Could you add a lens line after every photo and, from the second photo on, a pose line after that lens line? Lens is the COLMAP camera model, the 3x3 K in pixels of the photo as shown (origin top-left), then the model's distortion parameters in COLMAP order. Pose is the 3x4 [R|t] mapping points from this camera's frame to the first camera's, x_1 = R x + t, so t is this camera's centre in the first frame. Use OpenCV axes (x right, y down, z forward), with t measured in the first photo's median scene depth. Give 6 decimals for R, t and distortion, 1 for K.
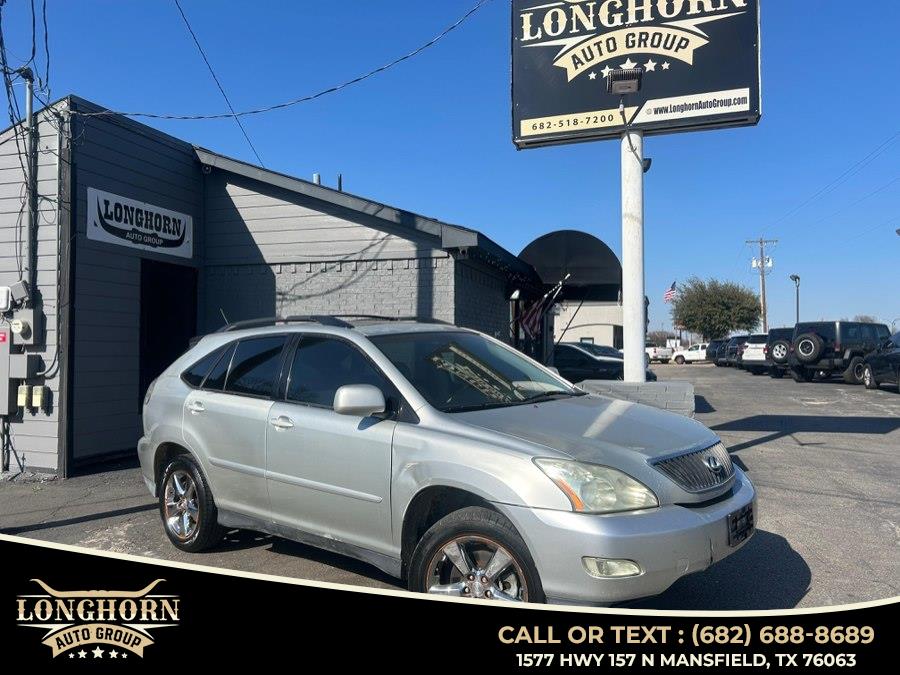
lens RADIAL K [[680.3, 0, 444.5], [0, 680.3, 337.1], [0, 0, 1]] dist [0.011258, -0.009235]
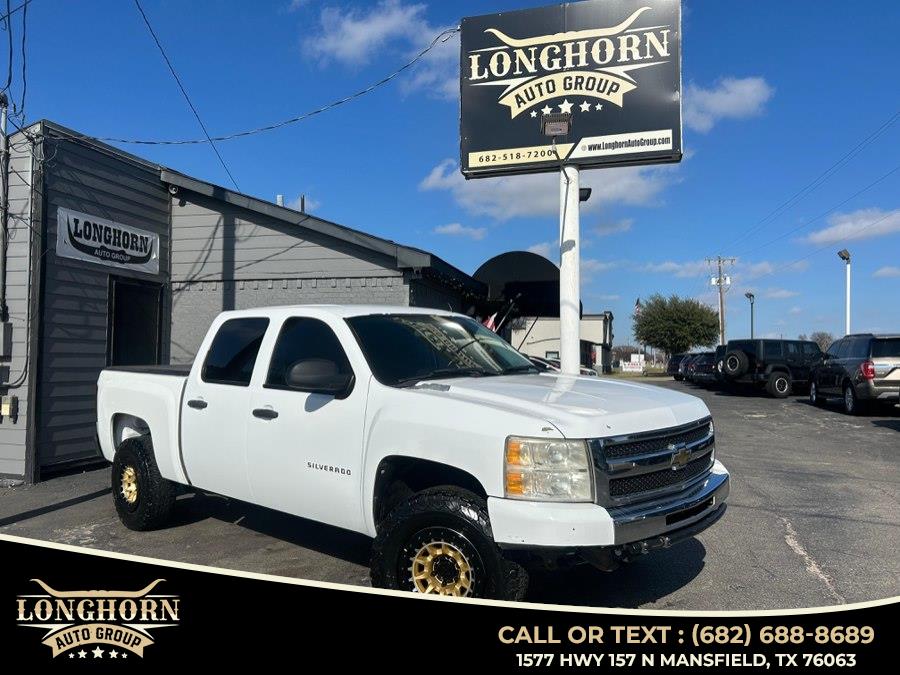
lens RADIAL K [[680.3, 0, 444.5], [0, 680.3, 337.1], [0, 0, 1]] dist [0.011258, -0.009235]
pose [[0.998991, 0.008255, 0.044138, 0.028066], [-0.007427, 0.999794, -0.018877, -0.003623], [-0.044285, 0.018530, 0.998847, -0.077040]]
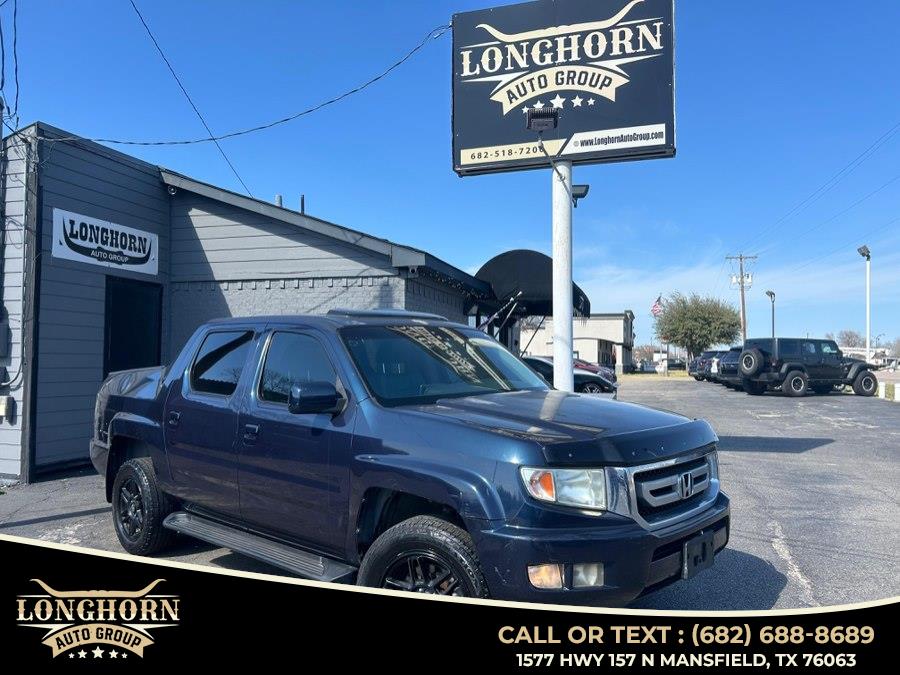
lens RADIAL K [[680.0, 0, 448.7], [0, 680.0, 338.6], [0, 0, 1]] dist [0.011089, -0.012337]
pose [[0.999846, 0.004676, 0.016940, 0.076924], [-0.004394, 0.999852, -0.016645, -0.002708], [-0.017016, 0.016568, 0.999718, -0.067654]]
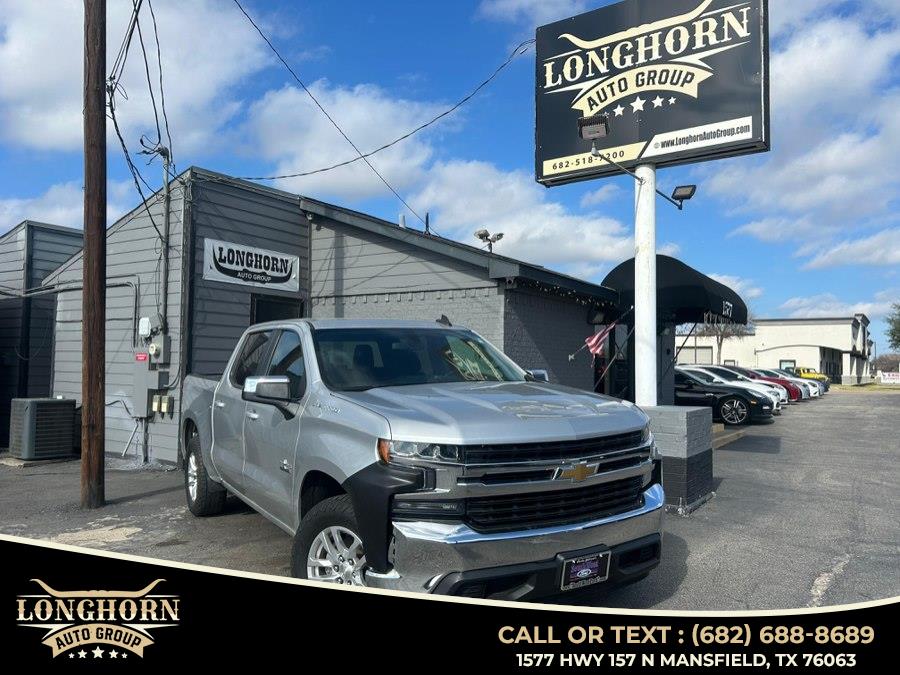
lens RADIAL K [[682.0, 0, 447.3], [0, 682.0, 340.1], [0, 0, 1]] dist [0.005828, 0.001171]
pose [[0.958977, 0.001850, -0.283477, 0.275134], [-0.008745, 0.999696, -0.023058, -0.007913], [0.283348, 0.024591, 0.958702, -0.075327]]
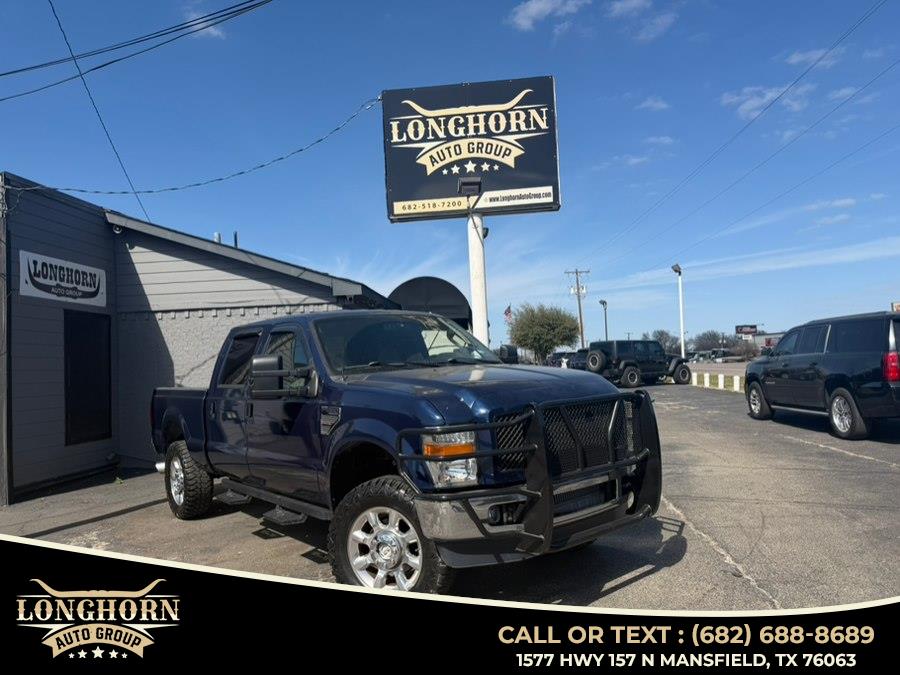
lens RADIAL K [[629.8, 0, 450.4], [0, 629.8, 347.5], [0, 0, 1]] dist [0.080337, -0.106017]
pose [[0.973197, -0.034600, 0.227353, -0.070755], [0.038435, 0.999183, -0.012461, -0.015446], [-0.226737, 0.020865, 0.973733, -0.222852]]
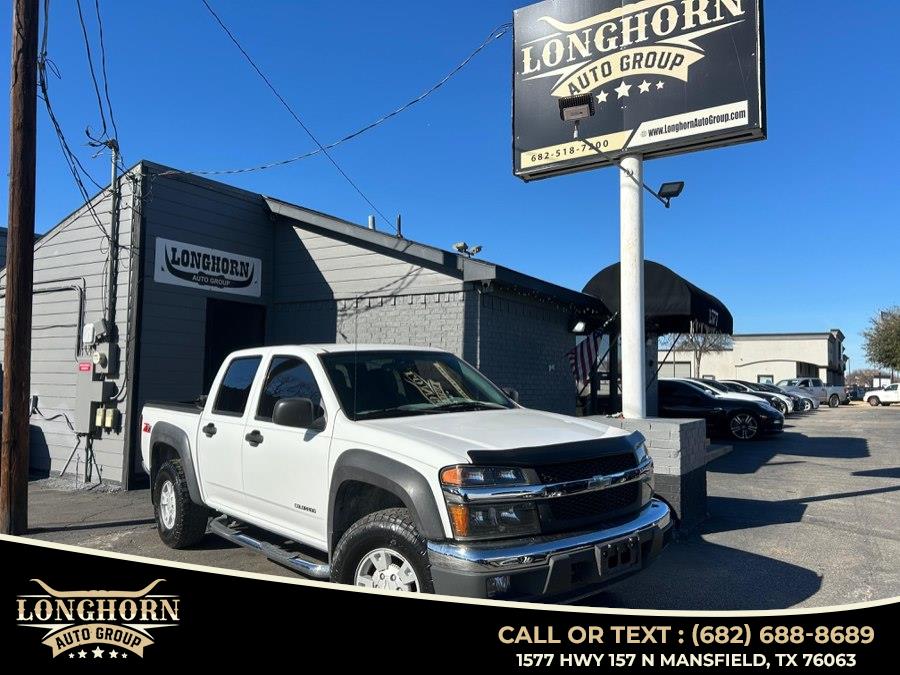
lens RADIAL K [[680.3, 0, 444.5], [0, 680.3, 337.1], [0, 0, 1]] dist [0.011258, -0.009235]
pose [[0.966039, -0.005022, -0.258346, 0.261922], [-0.008514, 0.998650, -0.051251, 0.004187], [0.258255, 0.051710, 0.964692, 0.021598]]
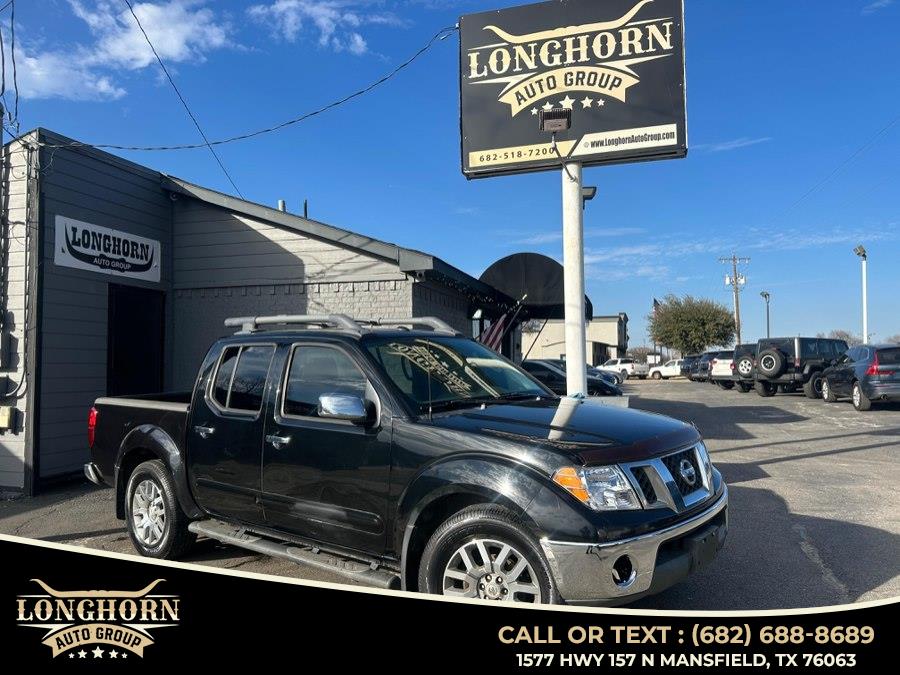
lens RADIAL K [[680.0, 0, 448.7], [0, 680.0, 338.6], [0, 0, 1]] dist [0.011089, -0.012337]
pose [[0.999588, -0.007401, 0.027728, 0.048890], [0.008052, 0.999693, -0.023437, -0.002552], [-0.027546, 0.023651, 0.999341, -0.054549]]
